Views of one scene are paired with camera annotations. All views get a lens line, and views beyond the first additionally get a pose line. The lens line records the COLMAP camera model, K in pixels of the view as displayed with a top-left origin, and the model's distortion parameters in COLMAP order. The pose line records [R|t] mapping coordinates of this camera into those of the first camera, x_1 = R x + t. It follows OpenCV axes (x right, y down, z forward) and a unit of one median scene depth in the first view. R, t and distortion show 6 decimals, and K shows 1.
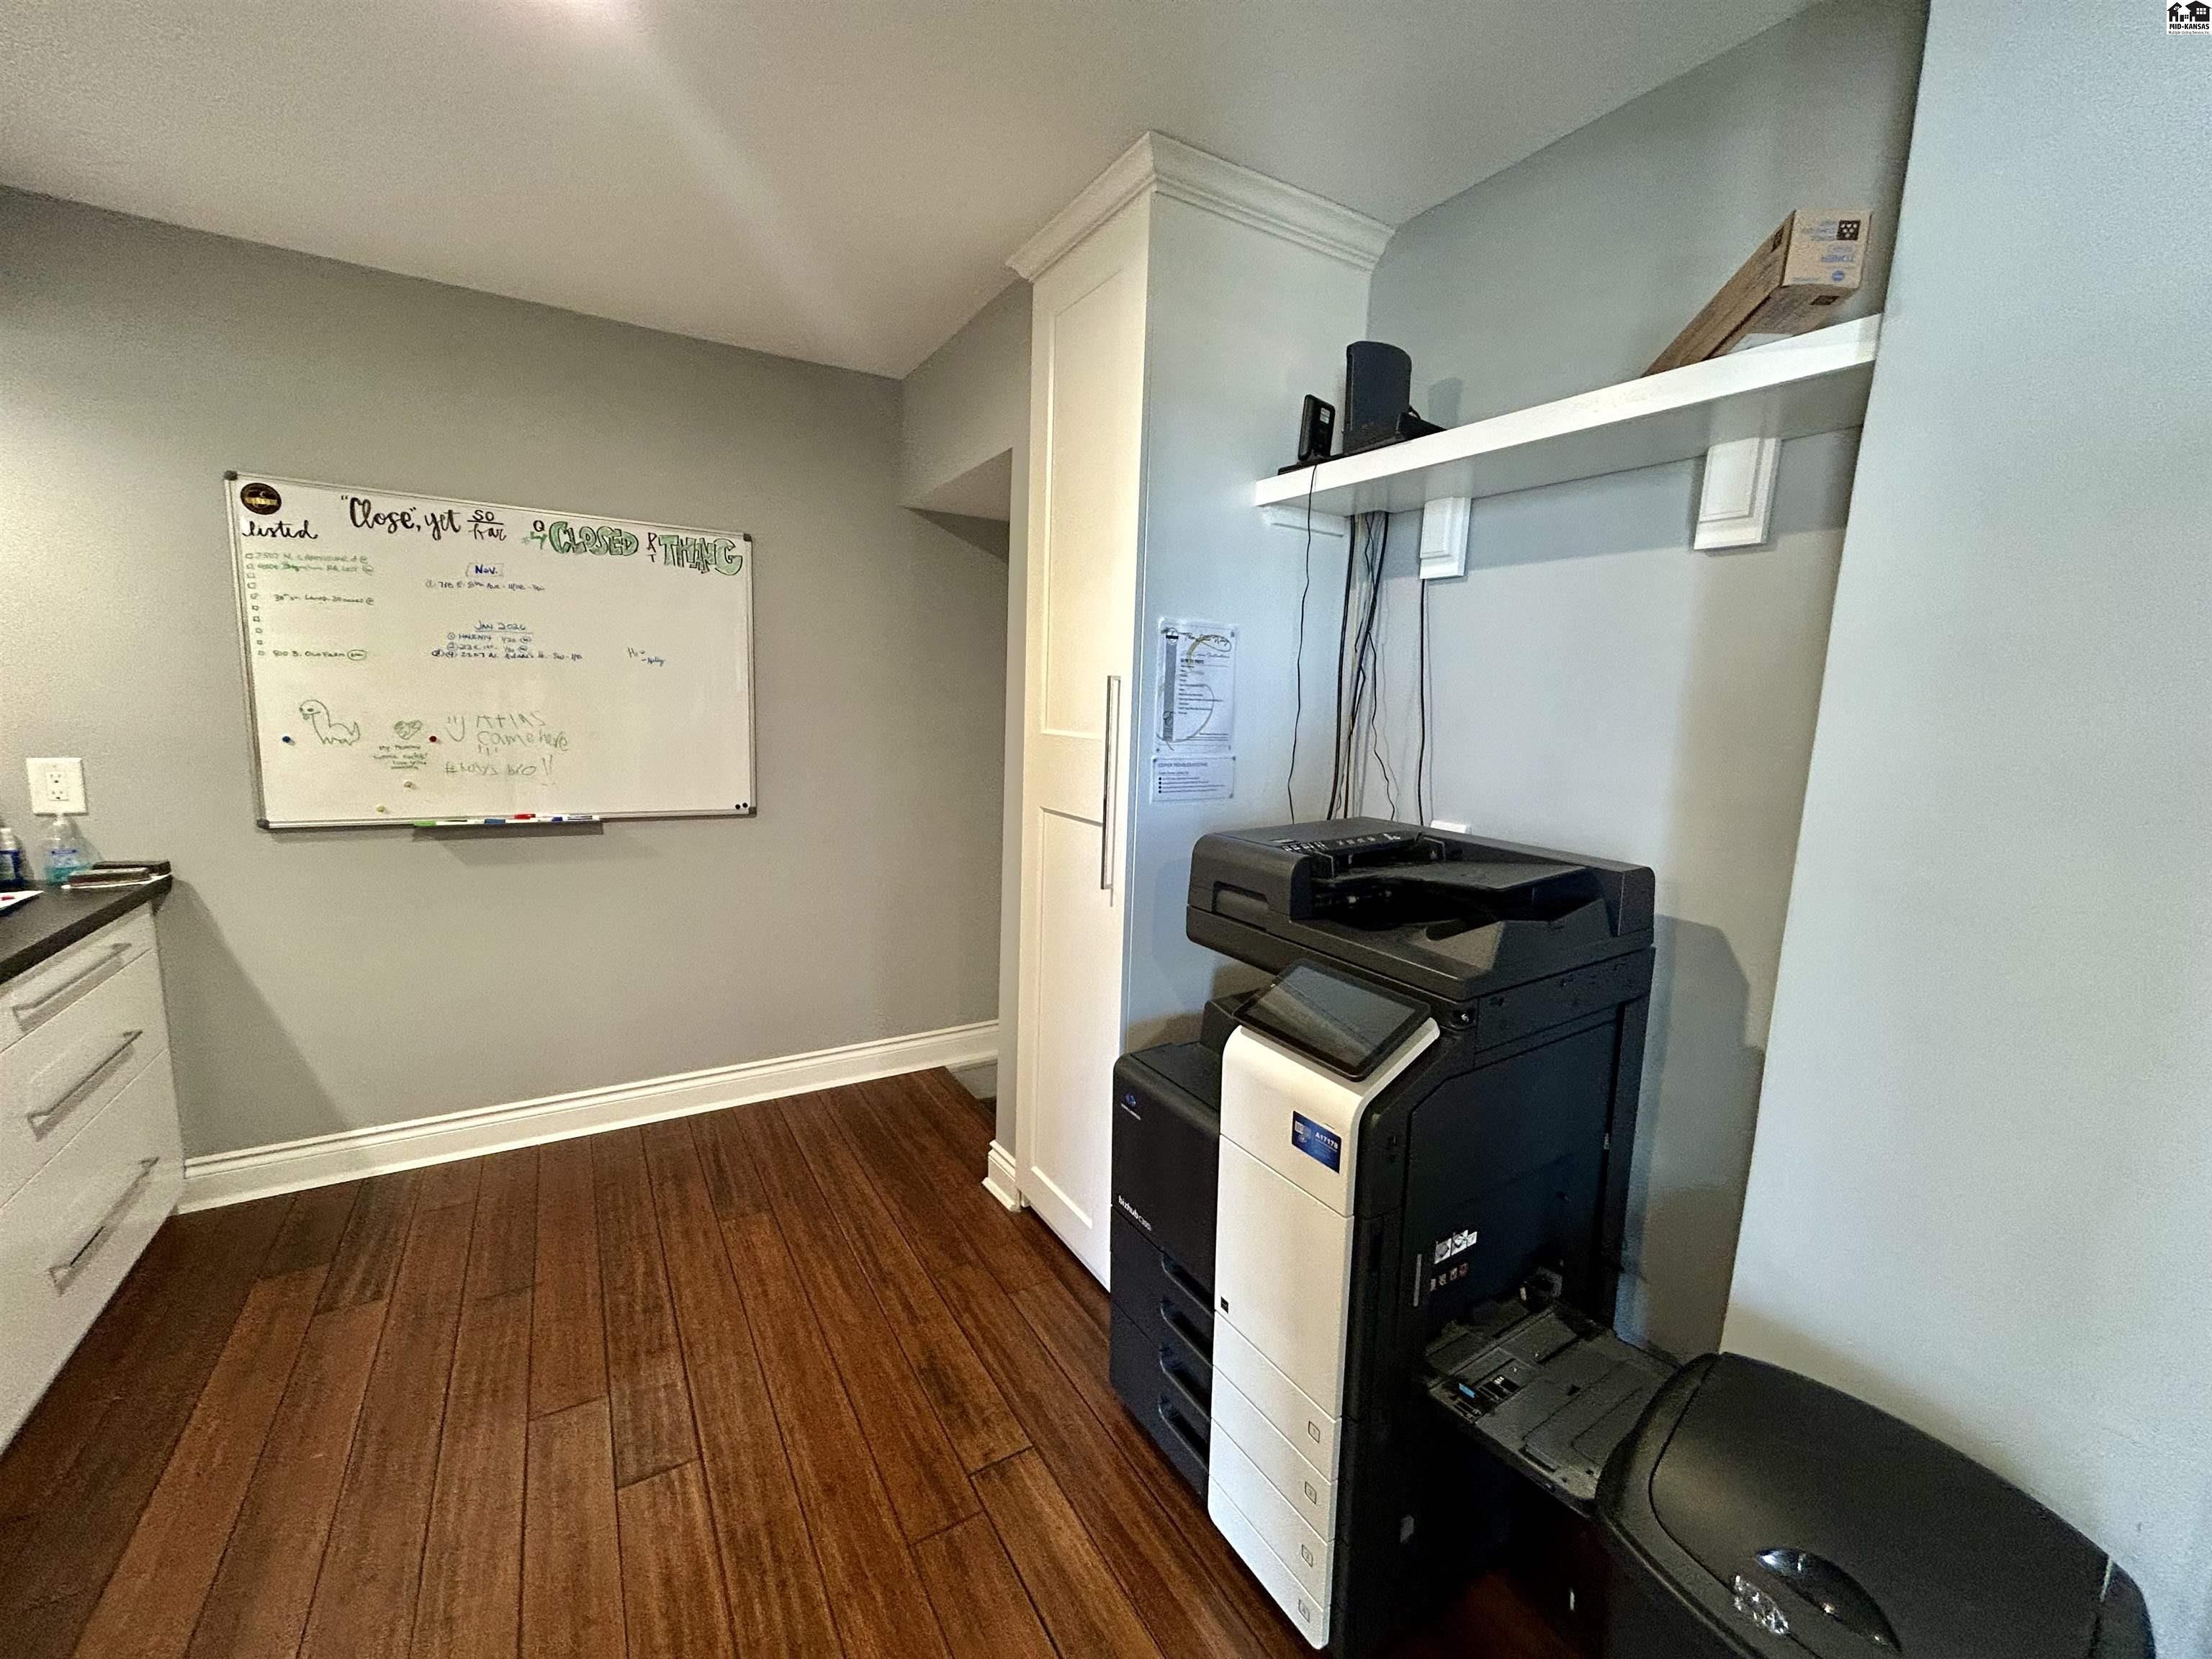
lens RADIAL K [[893.8, 0, 1108.2], [0, 893.8, 828.5], [0, 0, 1]] dist [0.000711, 0.000507]
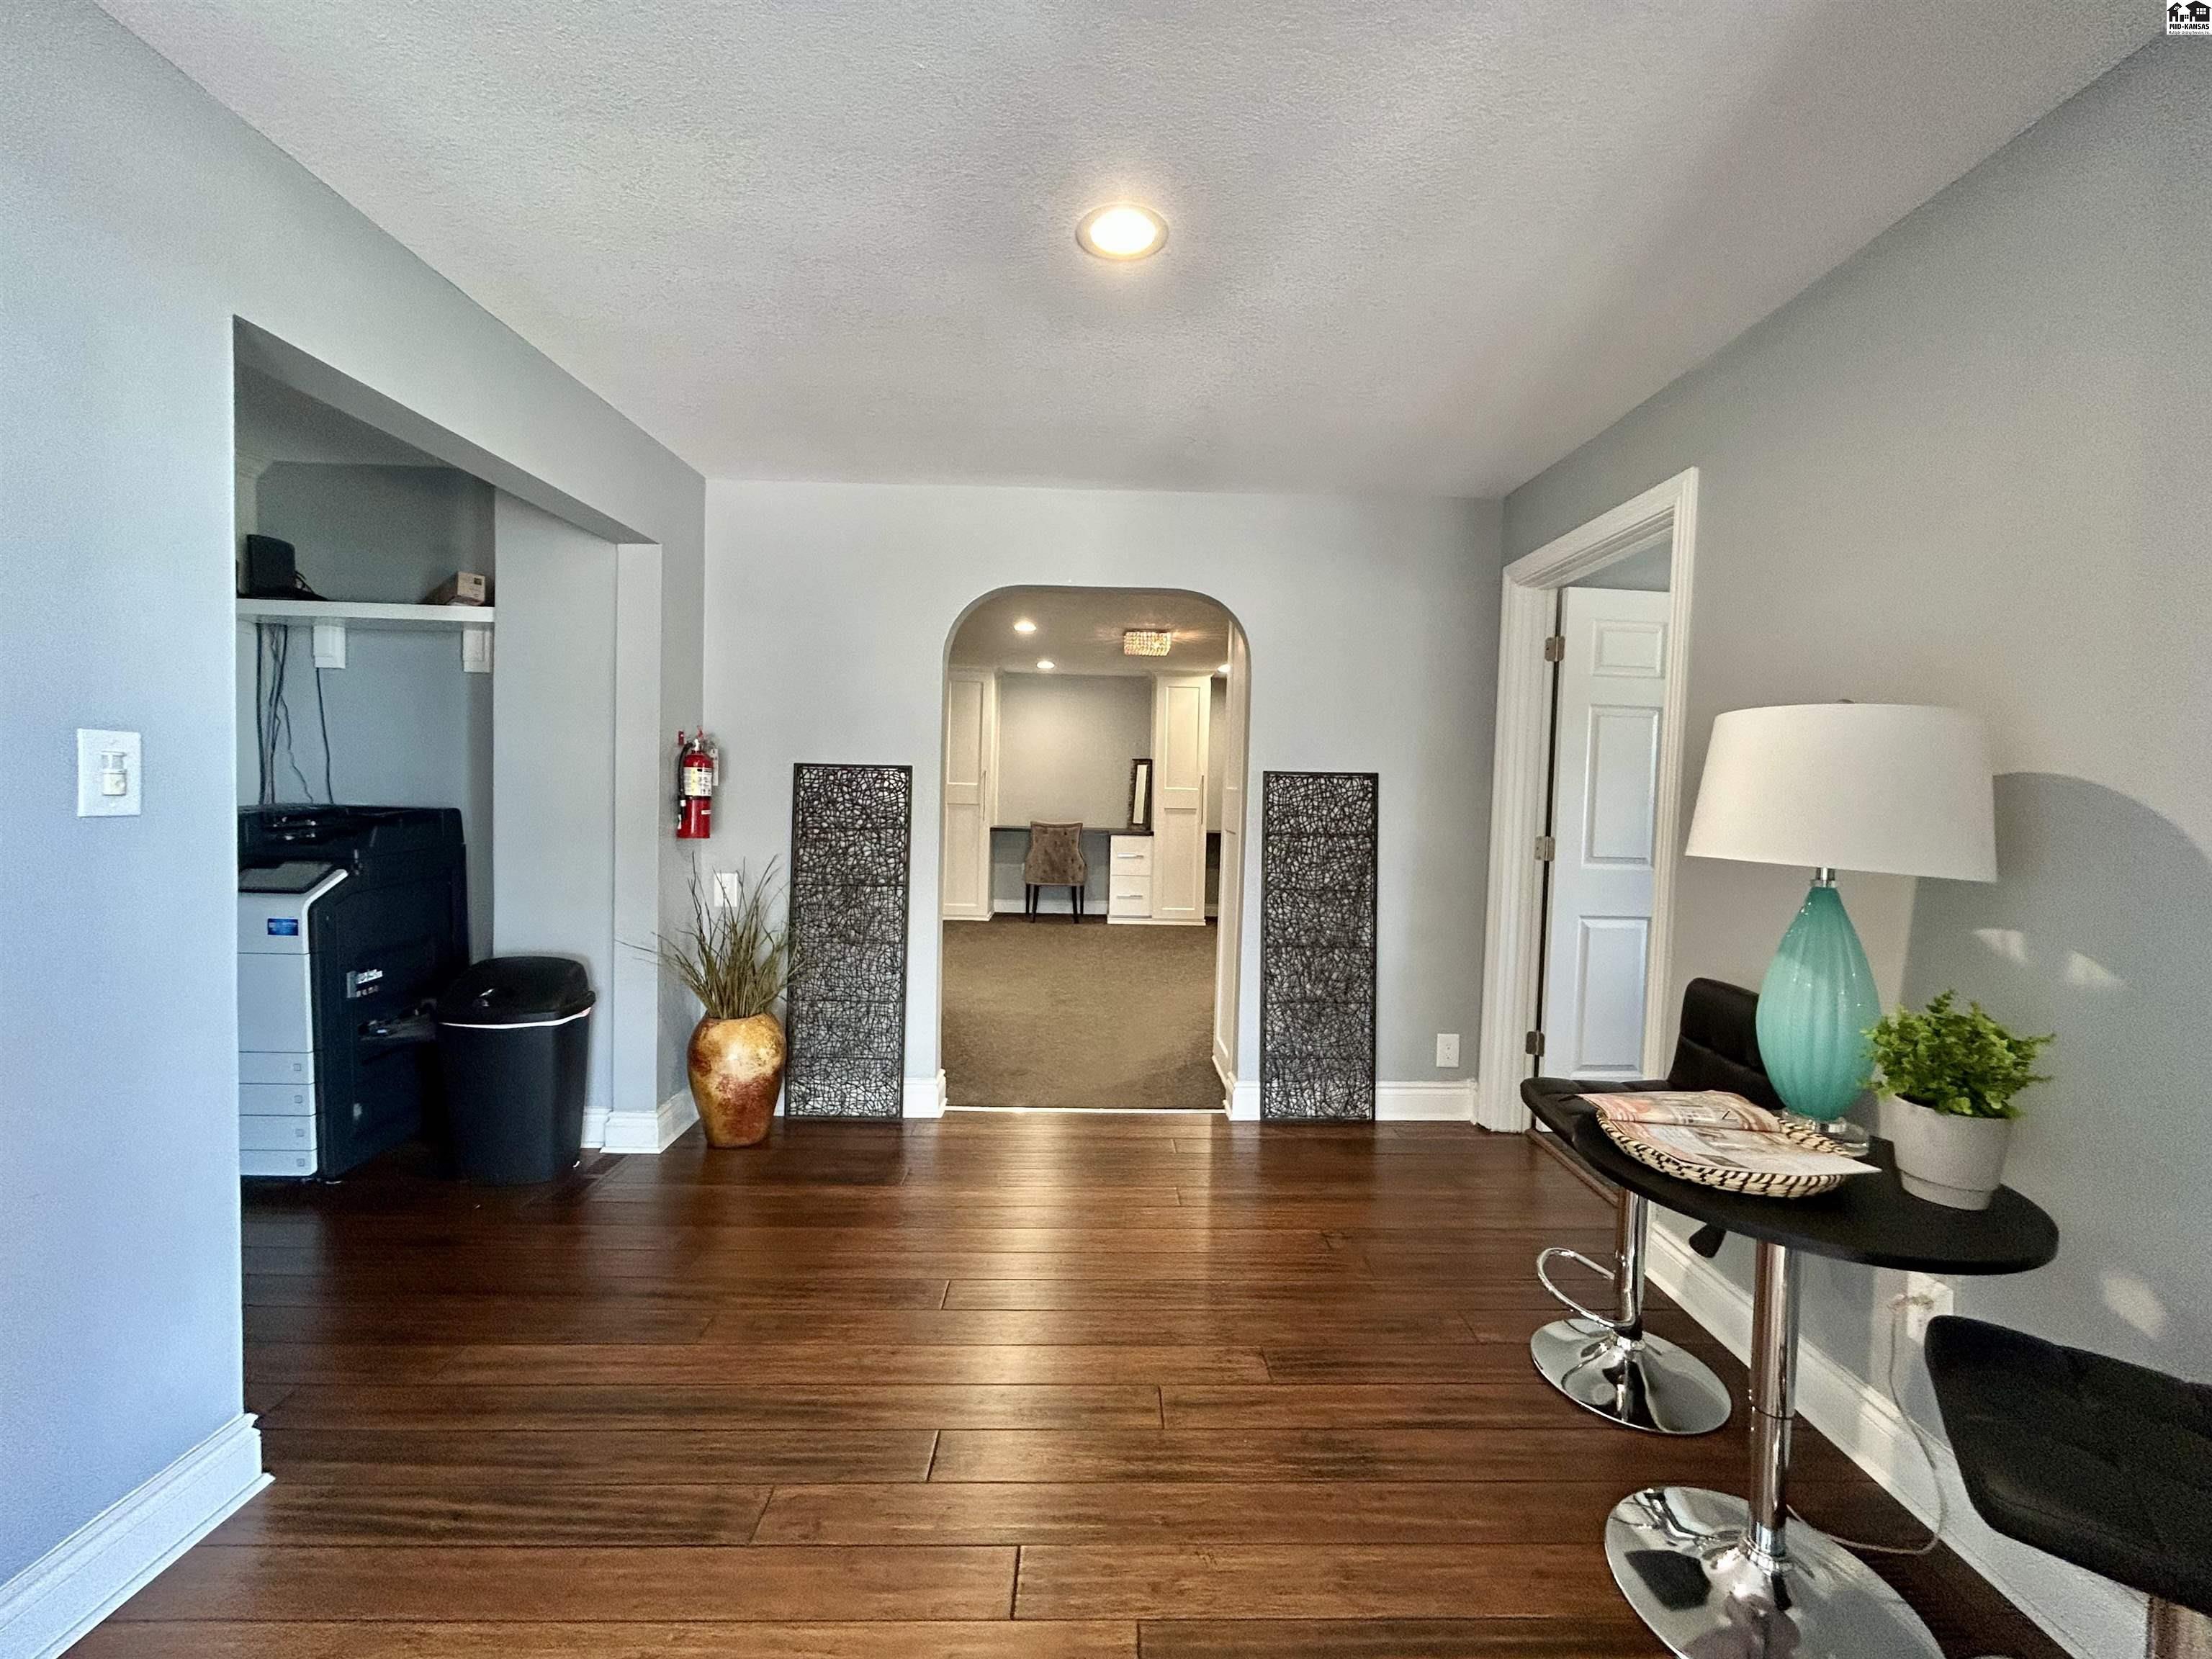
lens RADIAL K [[893.8, 0, 1106.1], [0, 893.8, 830.1], [0, 0, 1]] dist [0.000711, 0.000507]
pose [[0.506952, -0.059142, 0.859943, -0.430894], [0.118887, 0.992906, -0.001800, 0.249691], [-0.853736, 0.103148, 0.510387, -1.305897]]
